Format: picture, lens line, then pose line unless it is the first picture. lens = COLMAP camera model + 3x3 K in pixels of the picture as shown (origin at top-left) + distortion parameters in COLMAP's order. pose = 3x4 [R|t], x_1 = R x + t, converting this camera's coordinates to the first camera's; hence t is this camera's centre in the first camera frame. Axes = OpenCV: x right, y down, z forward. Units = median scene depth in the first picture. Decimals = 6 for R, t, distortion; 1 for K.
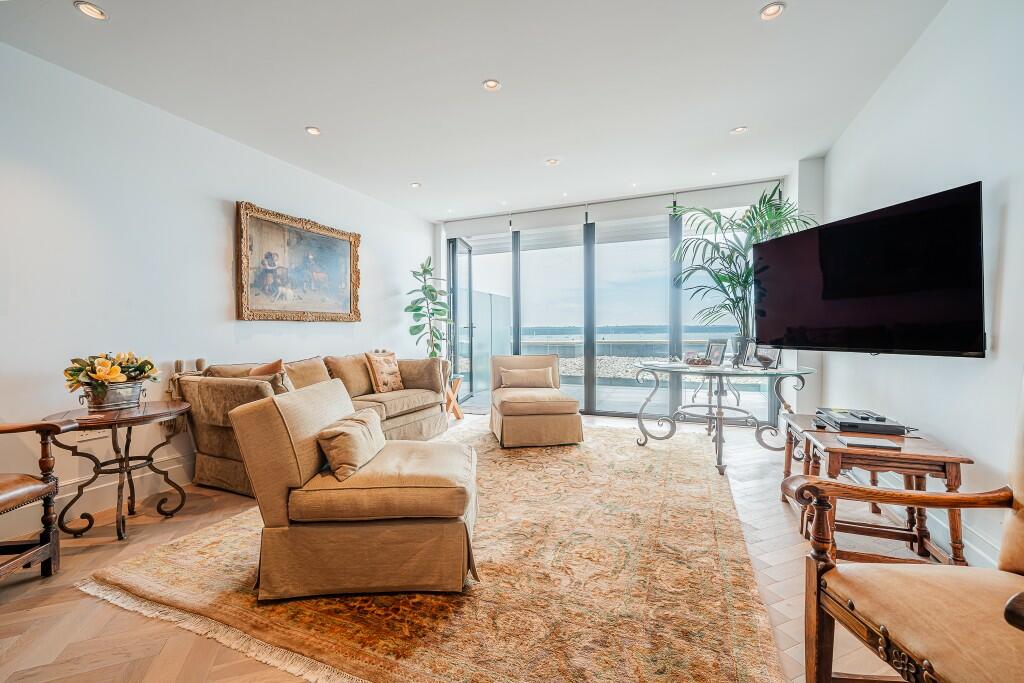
lens RADIAL K [[423.3, 0, 512.0], [0, 423.3, 341.5], [0, 0, 1]] dist [0.012480, -0.000023]
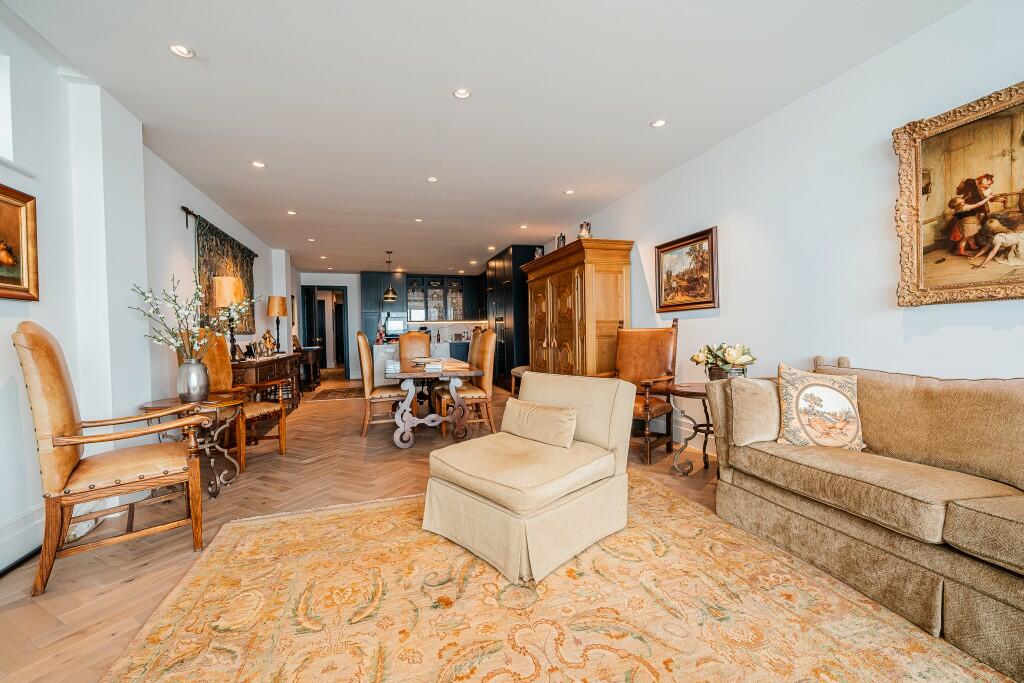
lens RADIAL K [[423.3, 0, 512.0], [0, 423.3, 341.5], [0, 0, 1]] dist [0.012480, -0.000023]
pose [[-0.765842, 0.032968, -0.642183, 0.264405], [0.011229, 0.999218, 0.037906, -0.025927], [0.642930, 0.021819, -0.765614, 1.075066]]
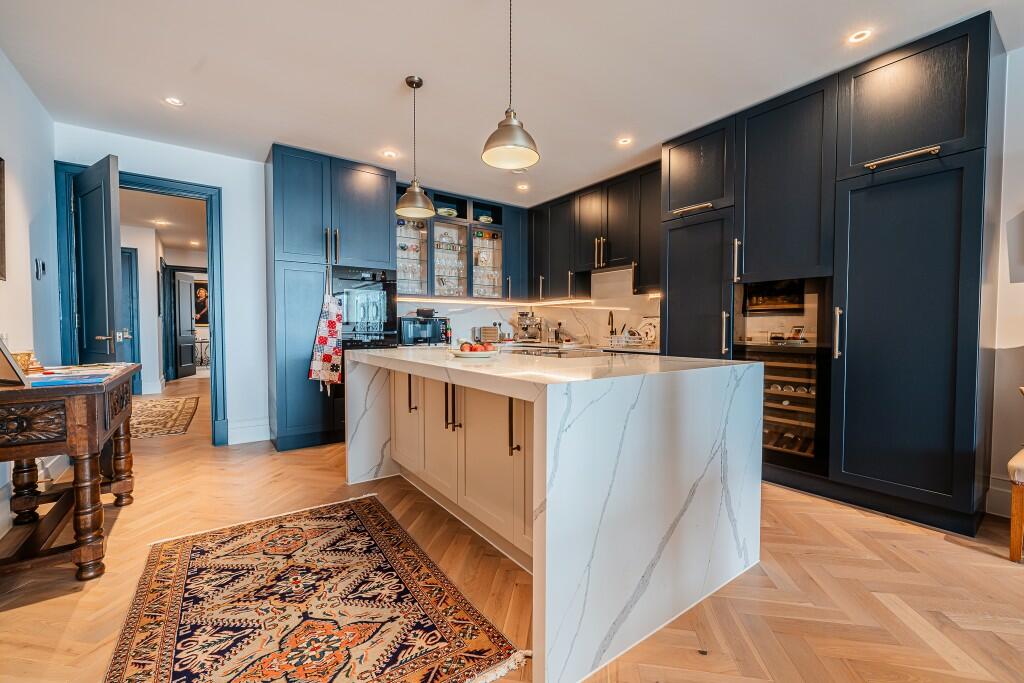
lens RADIAL K [[423.3, 0, 512.0], [0, 423.3, 341.5], [0, 0, 1]] dist [0.012480, -0.000023]
pose [[-0.530778, 0.037970, -0.846660, 0.175562], [-0.017195, 0.998308, 0.055550, -0.021047], [0.847337, 0.044043, -0.529227, 0.750870]]
